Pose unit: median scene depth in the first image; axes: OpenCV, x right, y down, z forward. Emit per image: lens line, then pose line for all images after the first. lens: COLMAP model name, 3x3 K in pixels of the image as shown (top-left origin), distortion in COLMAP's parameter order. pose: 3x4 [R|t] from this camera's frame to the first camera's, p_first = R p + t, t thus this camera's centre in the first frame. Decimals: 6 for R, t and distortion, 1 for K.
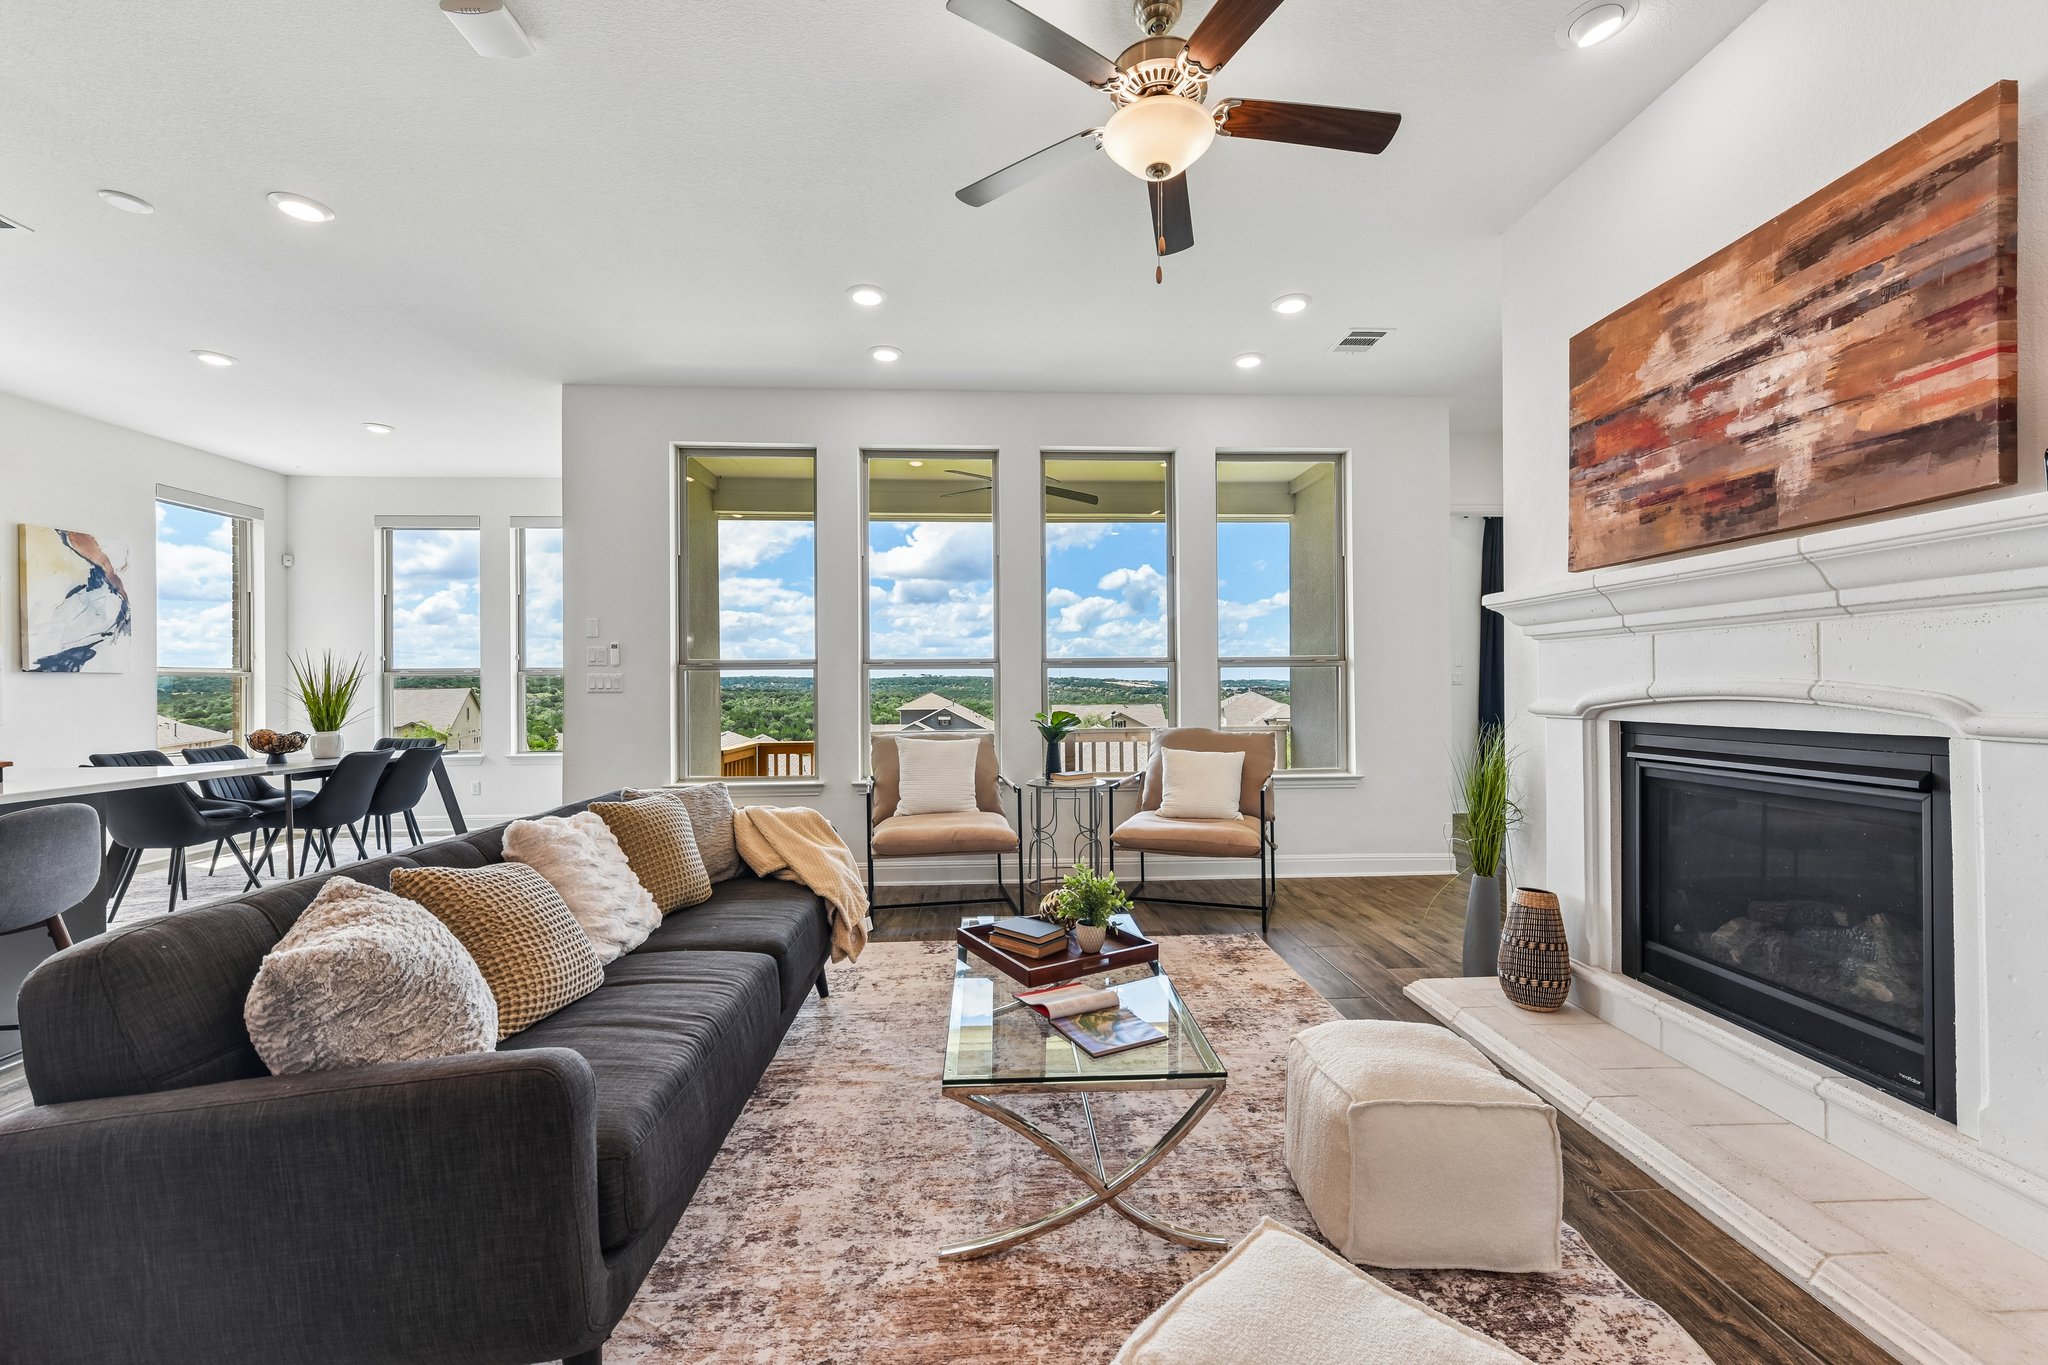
lens RADIAL K [[809.7, 0, 1027.7], [0, 809.7, 684.3], [0, 0, 1]] dist [0.006991, -0.001137]
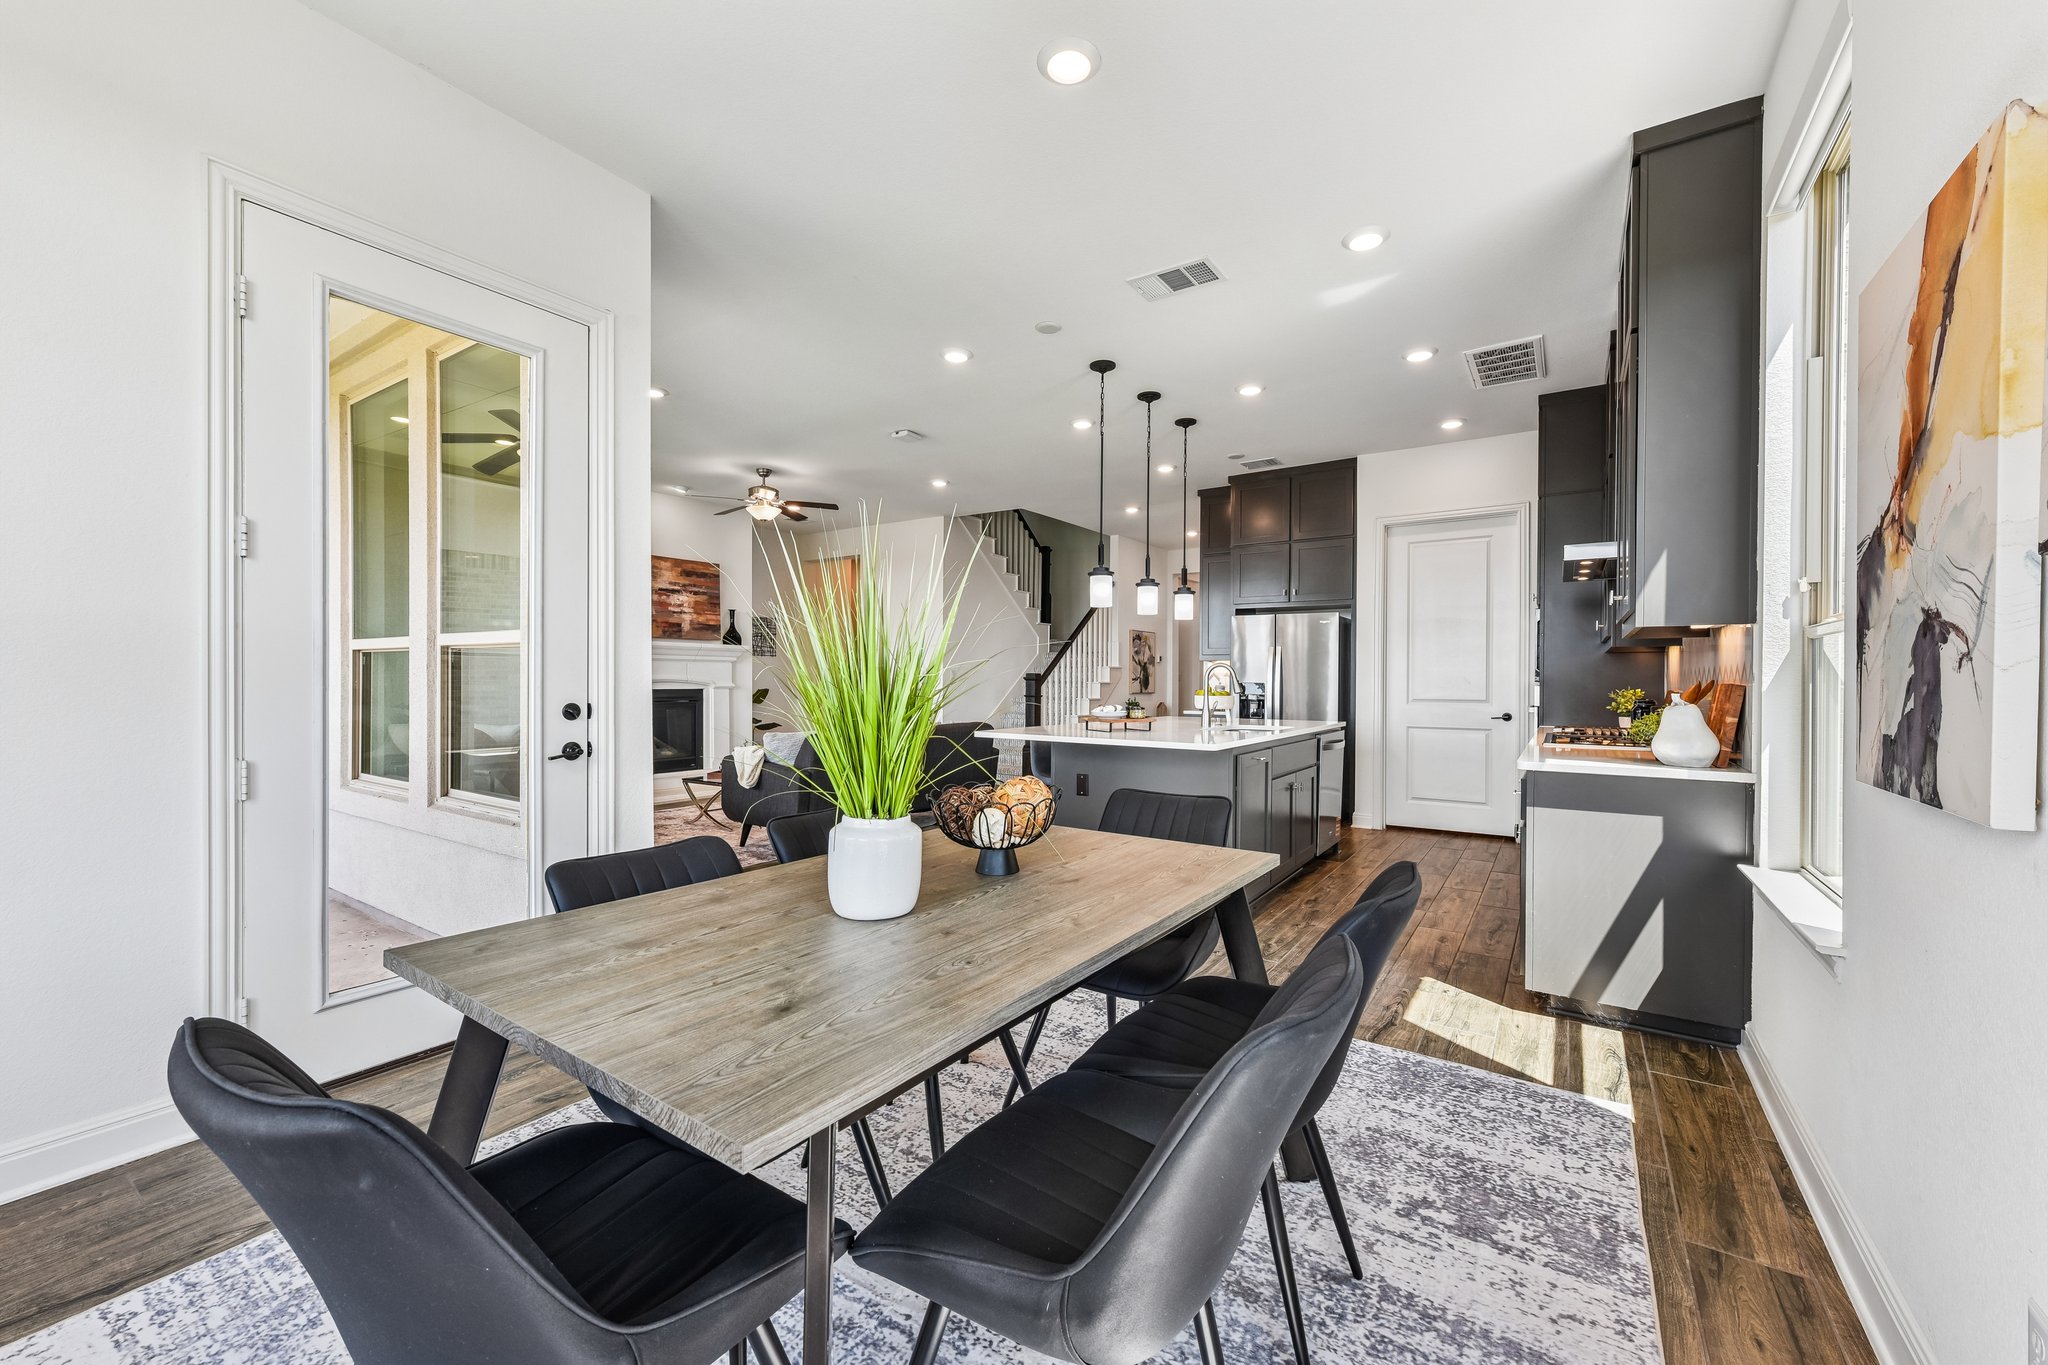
lens RADIAL K [[809.7, 0, 1023.1], [0, 809.7, 692.3], [0, 0, 1]] dist [0.006991, -0.001137]
pose [[-0.801446, -0.007438, 0.598020, -1.203593], [-0.001816, 0.999948, 0.010004, 0.013486], [-0.598064, 0.006931, -0.801418, 1.371193]]
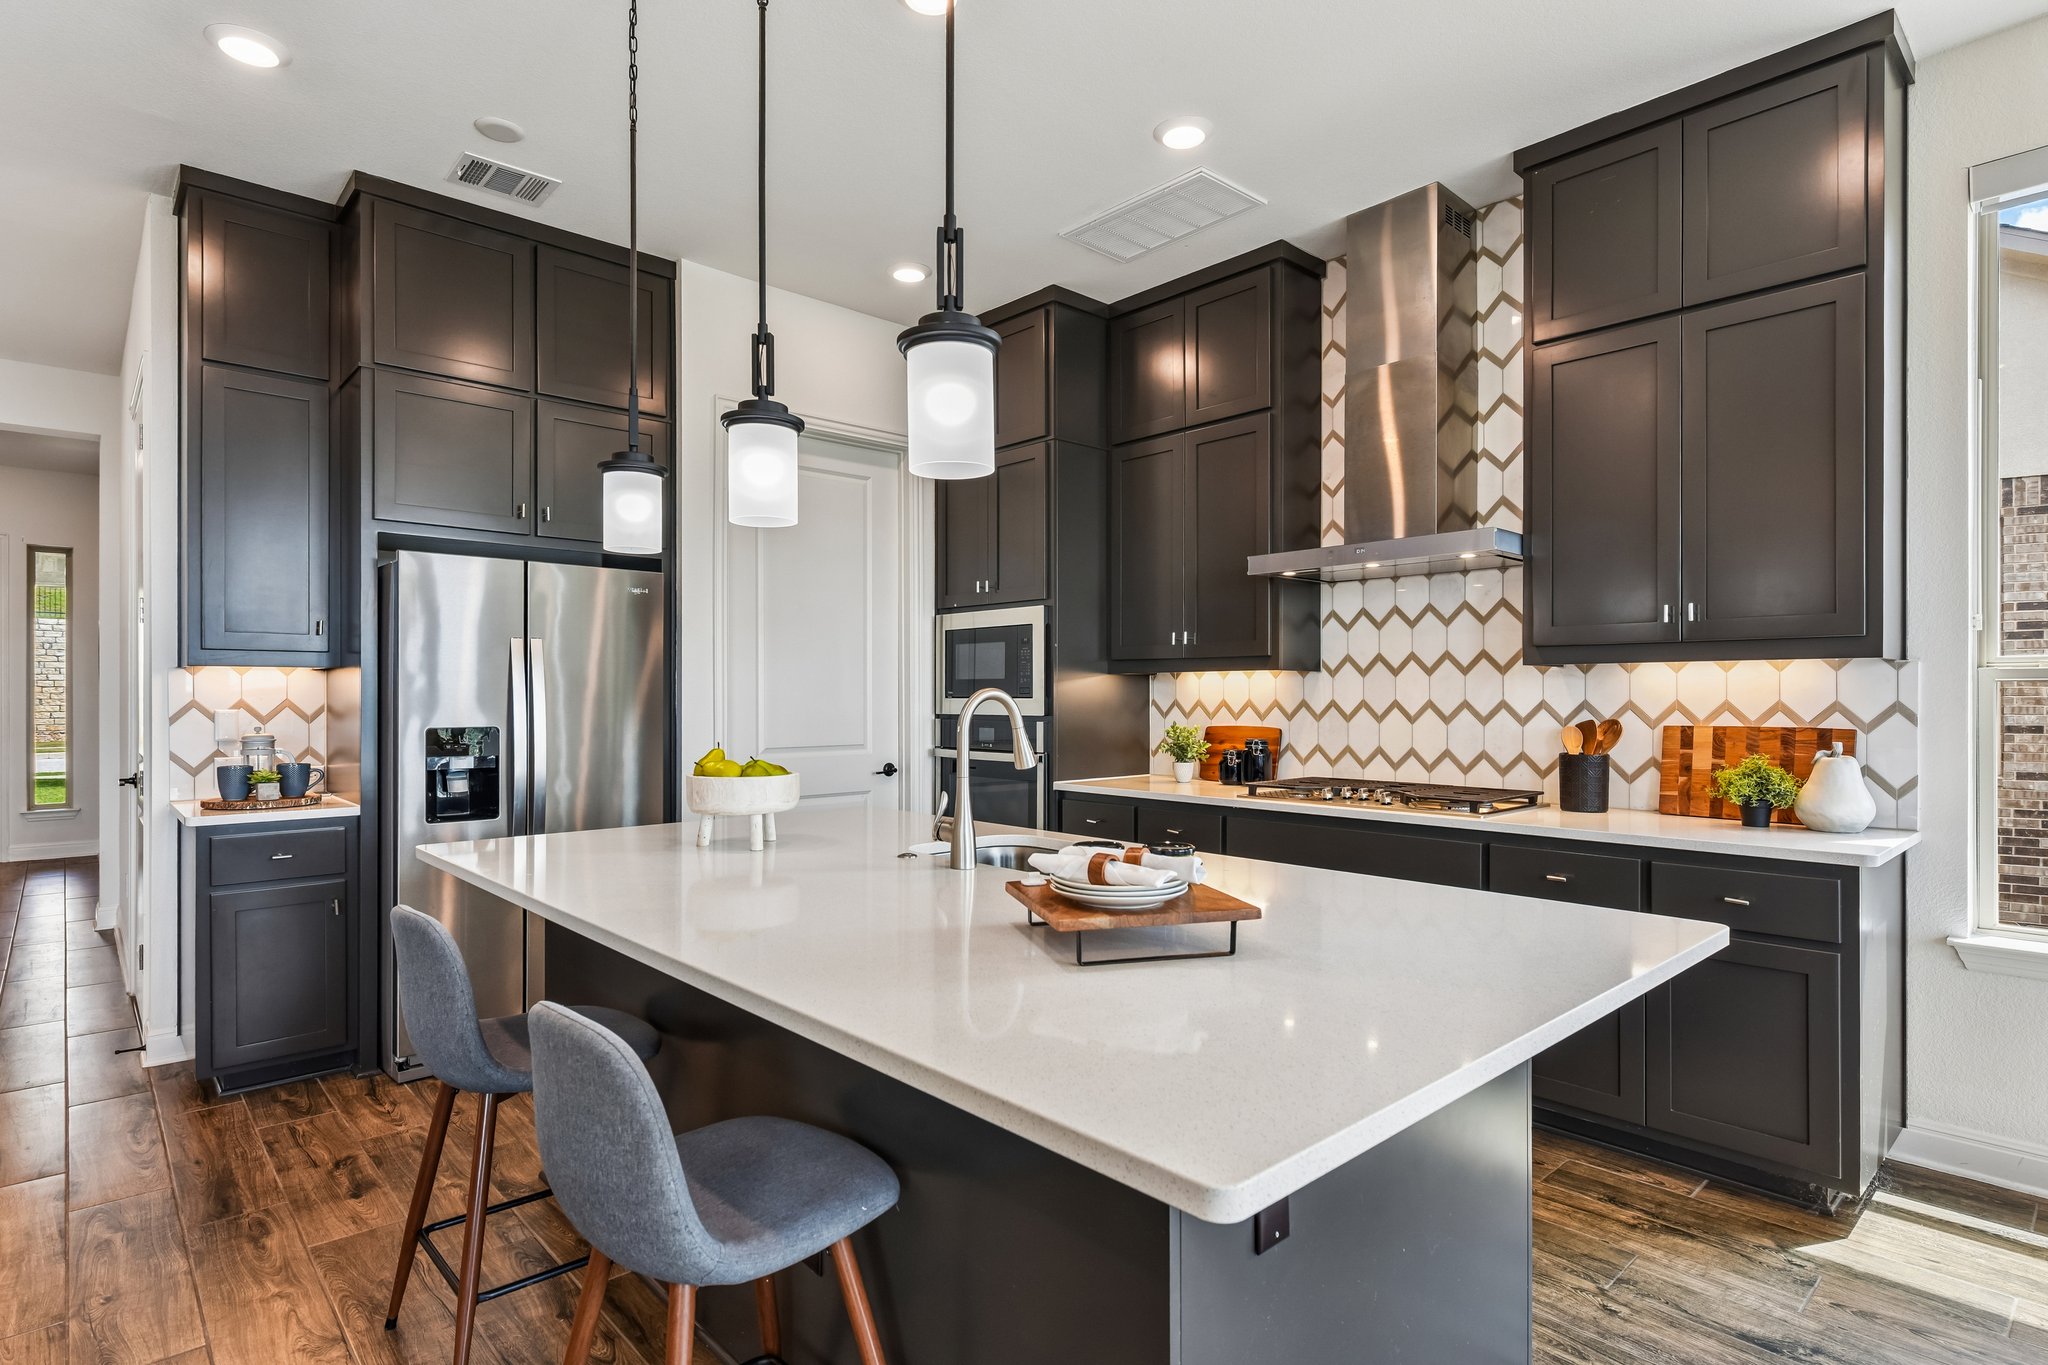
lens RADIAL K [[1041.7, 0, 1043.8], [0, 1041.7, 698.5], [0, 0, 1]] dist [0.007218, 0.000326]
pose [[-0.762079, 0.007294, -0.647443, -0.492188], [0.006552, 0.999972, 0.003553, -0.009834], [0.647451, -0.001534, -0.762105, 0.782854]]
